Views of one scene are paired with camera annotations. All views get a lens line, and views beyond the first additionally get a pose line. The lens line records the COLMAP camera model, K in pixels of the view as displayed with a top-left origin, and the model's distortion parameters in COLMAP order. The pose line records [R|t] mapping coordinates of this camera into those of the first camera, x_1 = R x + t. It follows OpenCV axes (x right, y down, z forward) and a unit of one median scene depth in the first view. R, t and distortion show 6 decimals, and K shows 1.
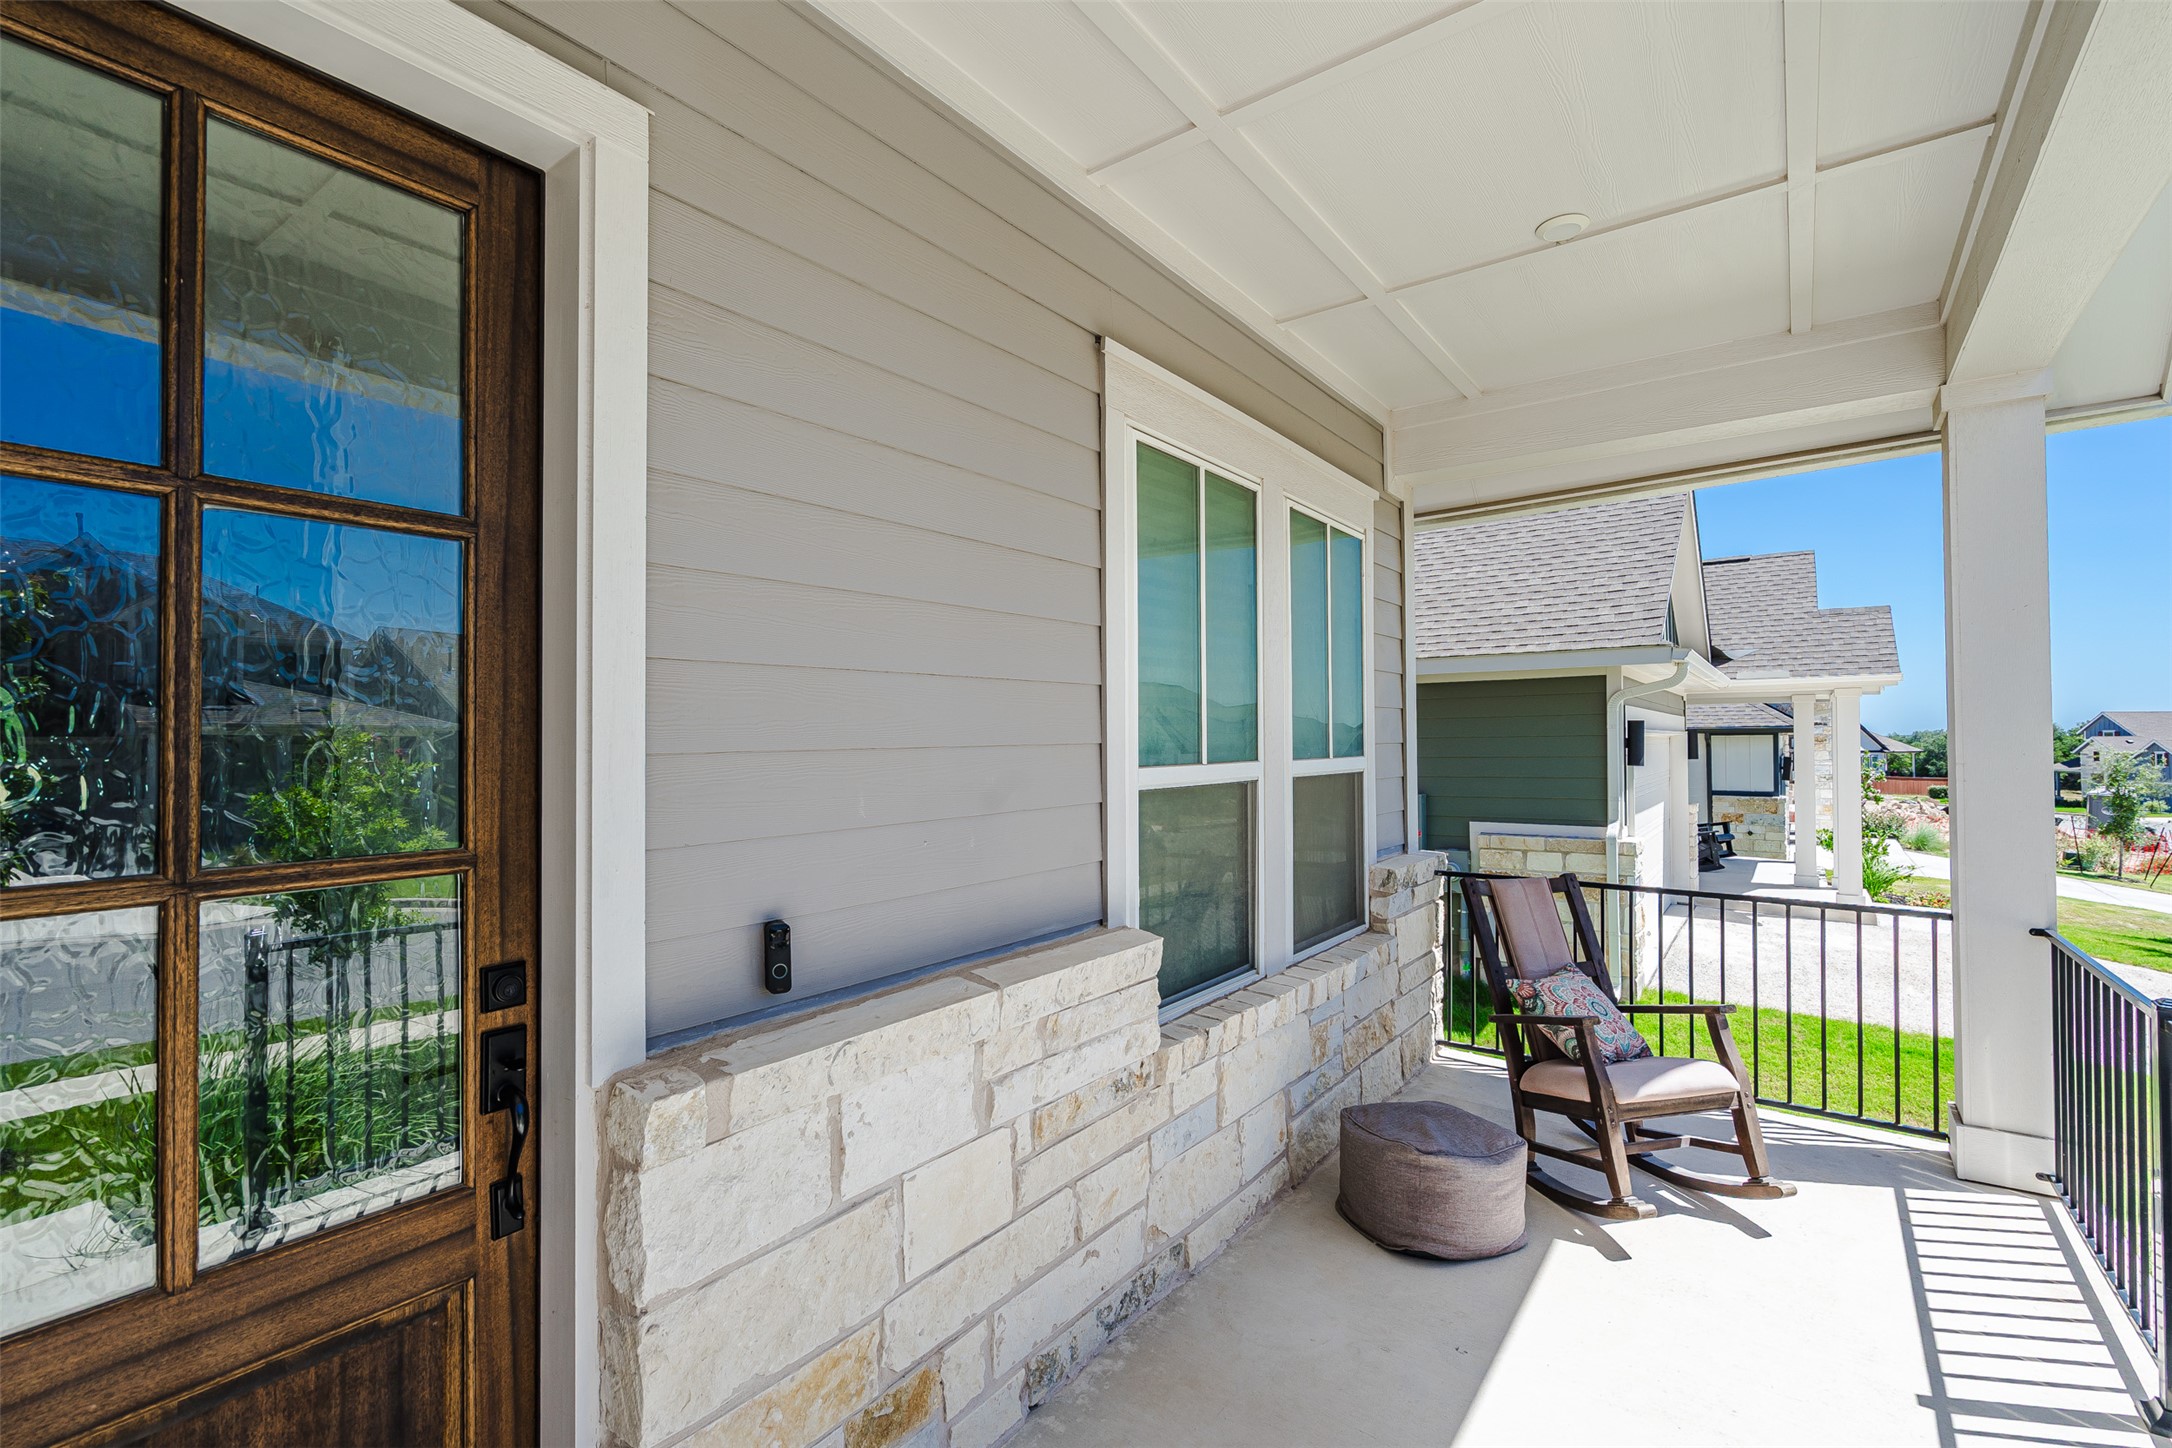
lens RADIAL K [[963.3, 0, 1086.0], [0, 963.3, 724.0], [0, 0, 1]] dist [-0.012089, 0.000278]
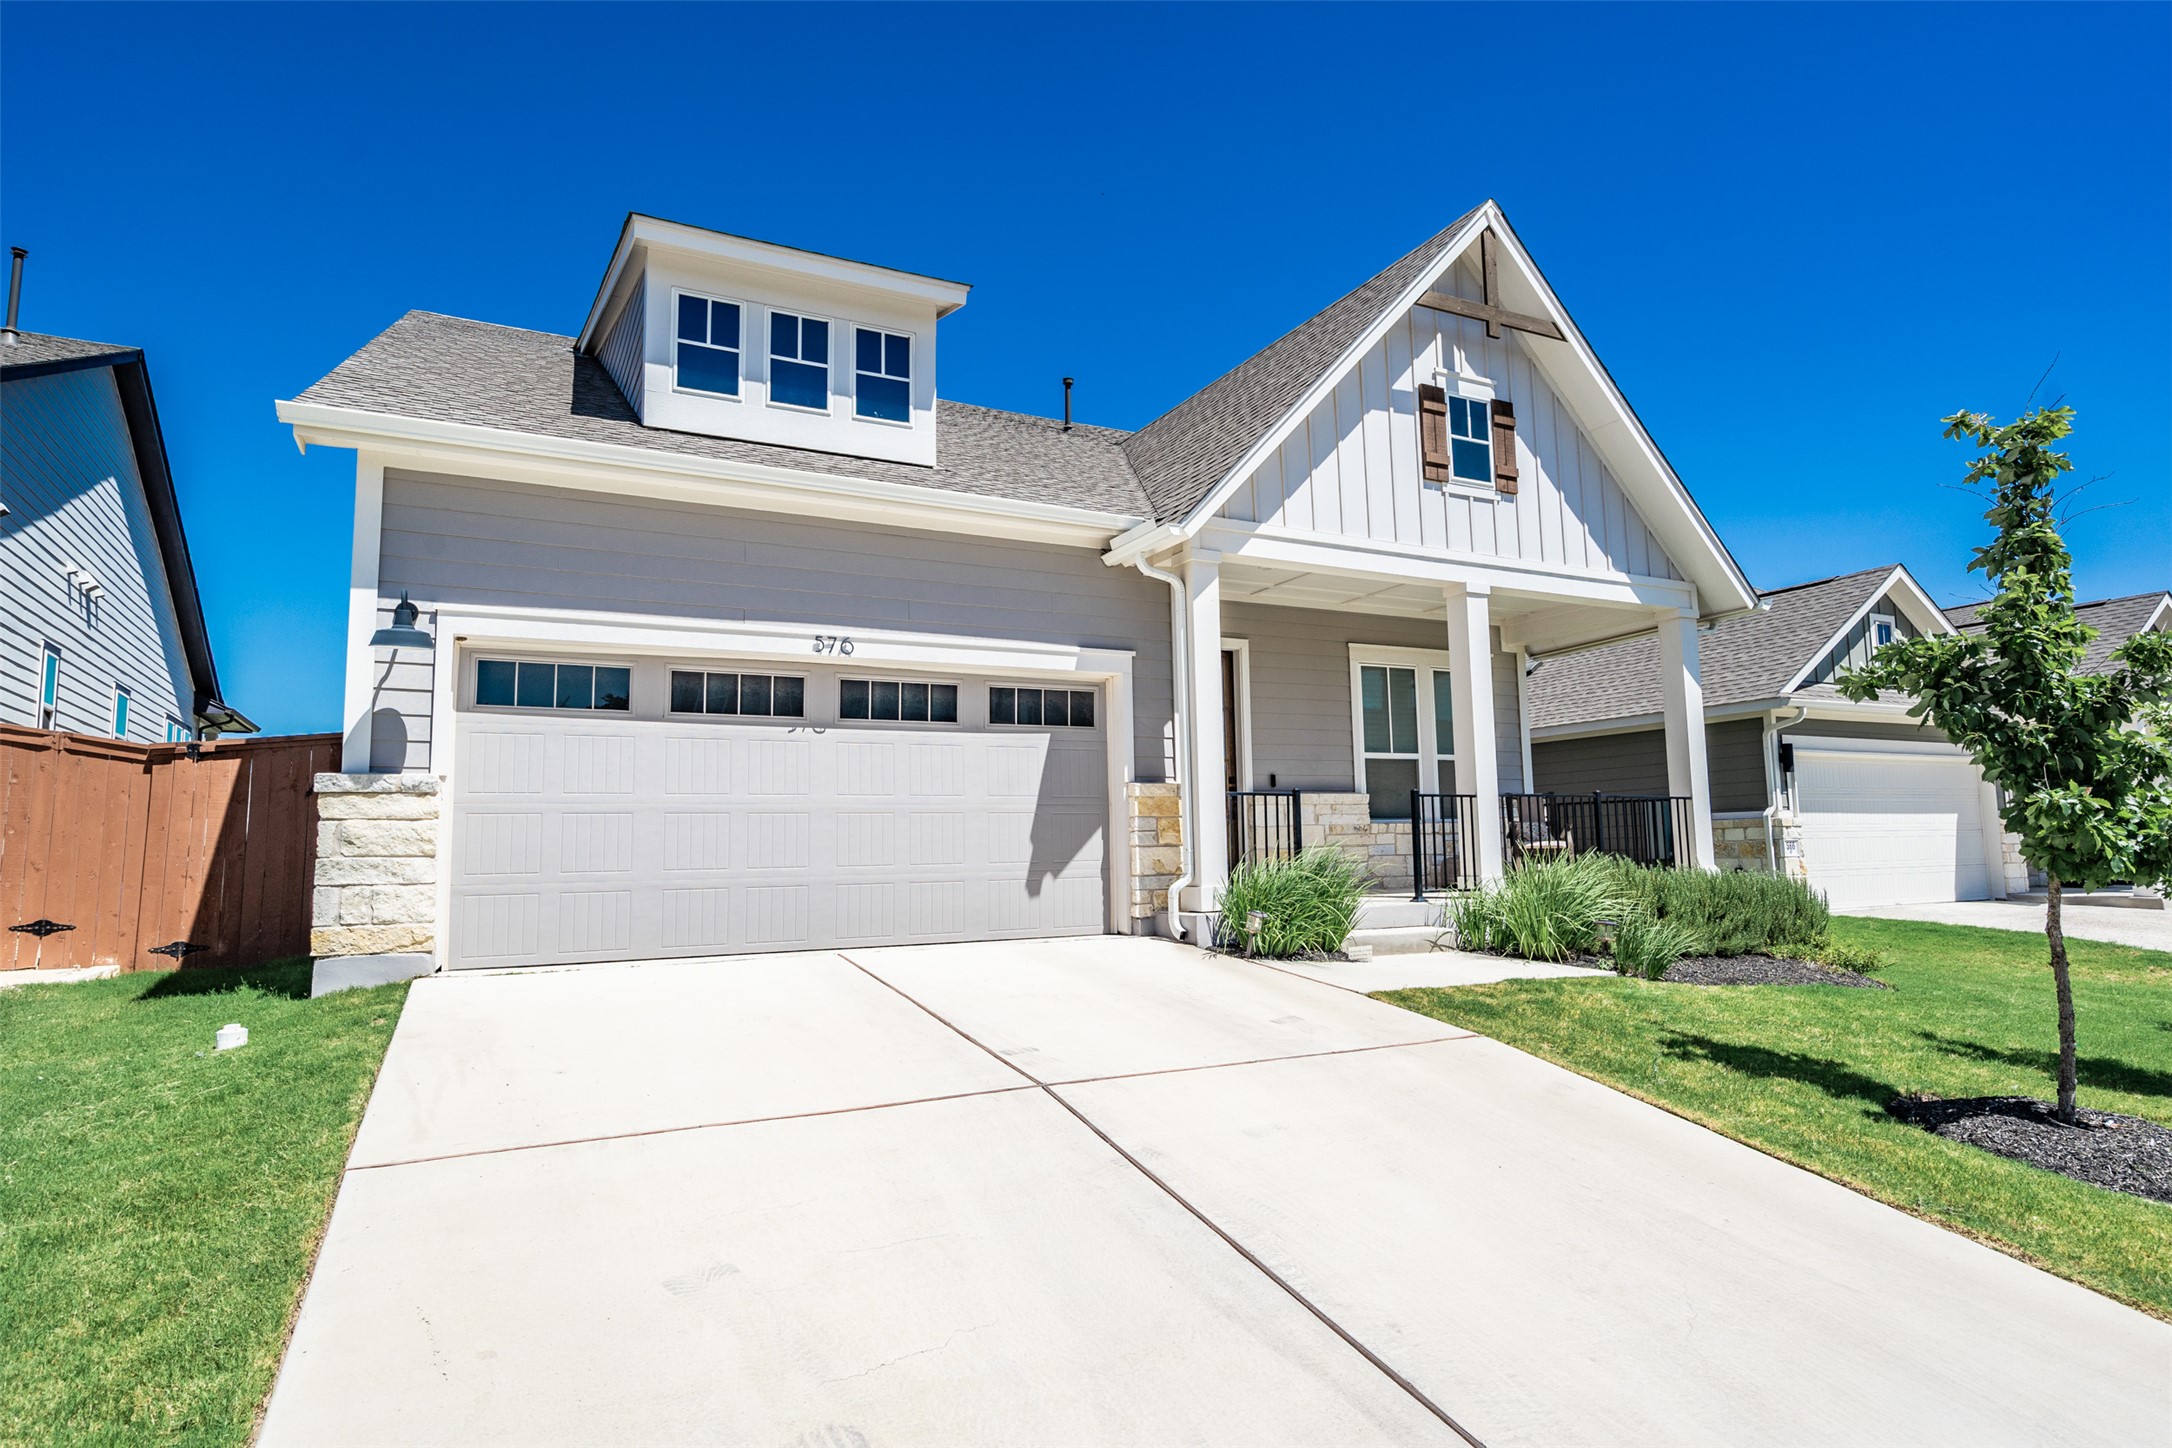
lens RADIAL K [[1232.1, 0, 1086.0], [0, 1232.1, 724.0], [0, 0, 1]] dist [0.139680, 0.000060]
pose [[0.904742, -0.053572, -0.422578, 1.116523], [0.019426, 0.996217, -0.084704, 0.323922], [0.425517, 0.068426, 0.902360, -3.816087]]
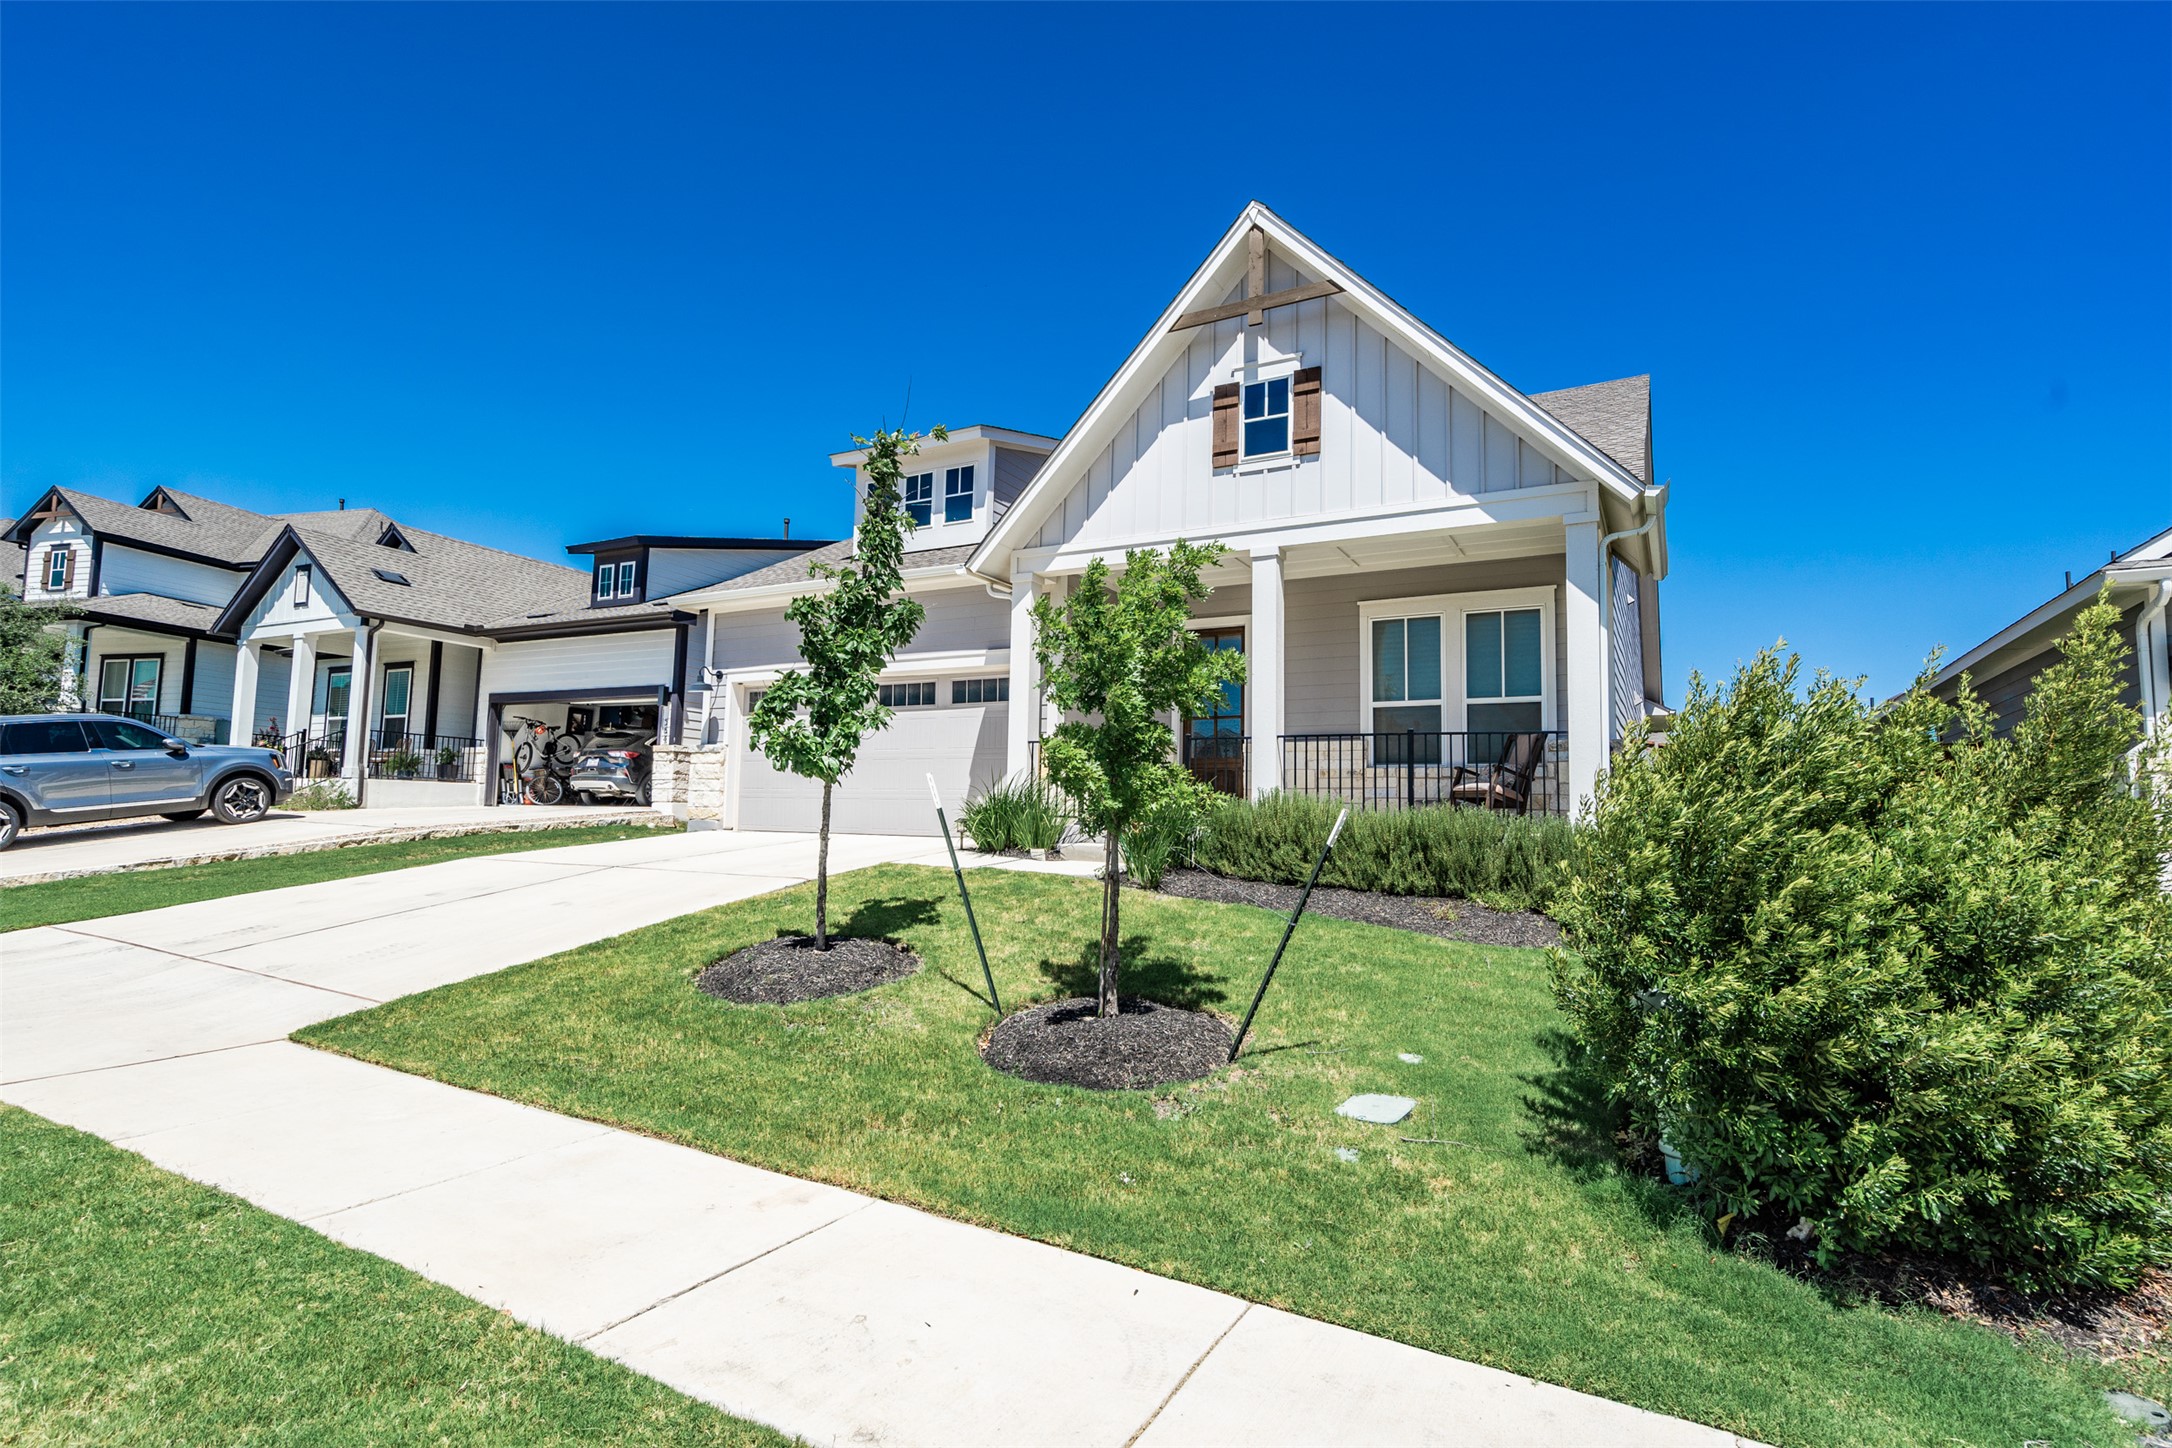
lens RADIAL K [[1050.0, 0, 1086.0], [0, 1050.0, 724.0], [0, 0, 1]] dist [0.136575, -0.000022]
pose [[0.144245, -0.083174, -0.986040, 4.212494], [-0.004561, 0.996395, -0.084715, 0.515783], [0.989532, 0.016717, 0.143345, -0.810852]]
